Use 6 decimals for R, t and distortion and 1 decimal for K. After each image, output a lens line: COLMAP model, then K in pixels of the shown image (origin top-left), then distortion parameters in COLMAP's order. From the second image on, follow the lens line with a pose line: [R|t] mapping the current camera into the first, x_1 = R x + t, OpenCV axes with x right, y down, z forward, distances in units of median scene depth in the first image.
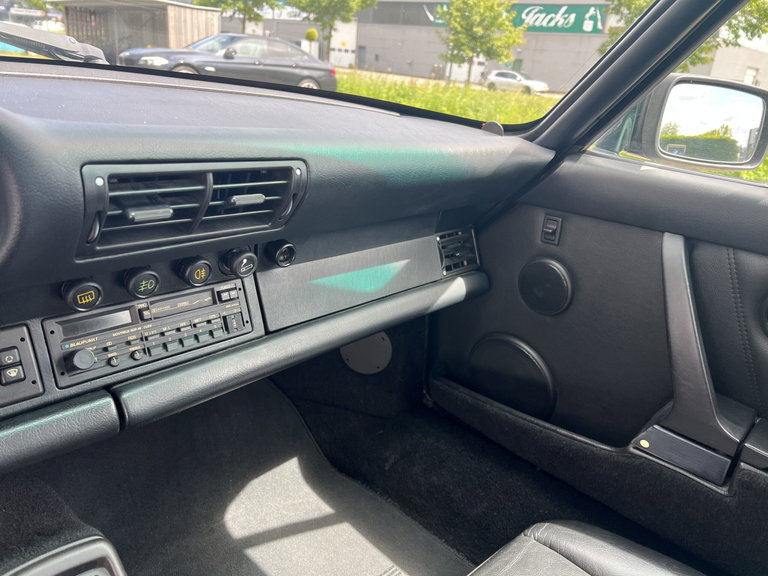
lens RADIAL K [[596.2, 0, 388.9], [0, 596.2, 292.1], [0, 0, 1]] dist [0.044626, -0.052082]
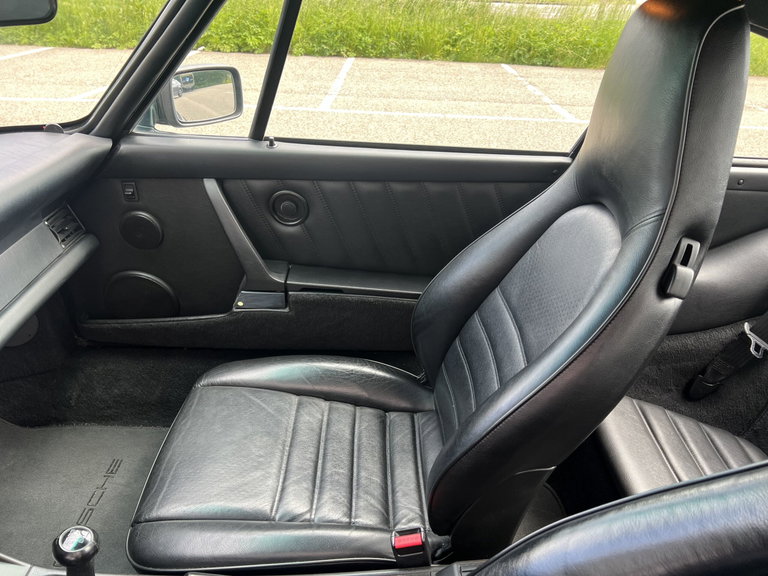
lens RADIAL K [[596.2, 0, 383.3], [0, 596.2, 290.2], [0, 0, 1]] dist [0.044626, -0.052082]
pose [[0.730638, -0.399845, 0.553437, -0.235986], [0.282322, 0.914966, 0.288325, -0.187862], [-0.621662, -0.054414, 0.781394, -0.683648]]
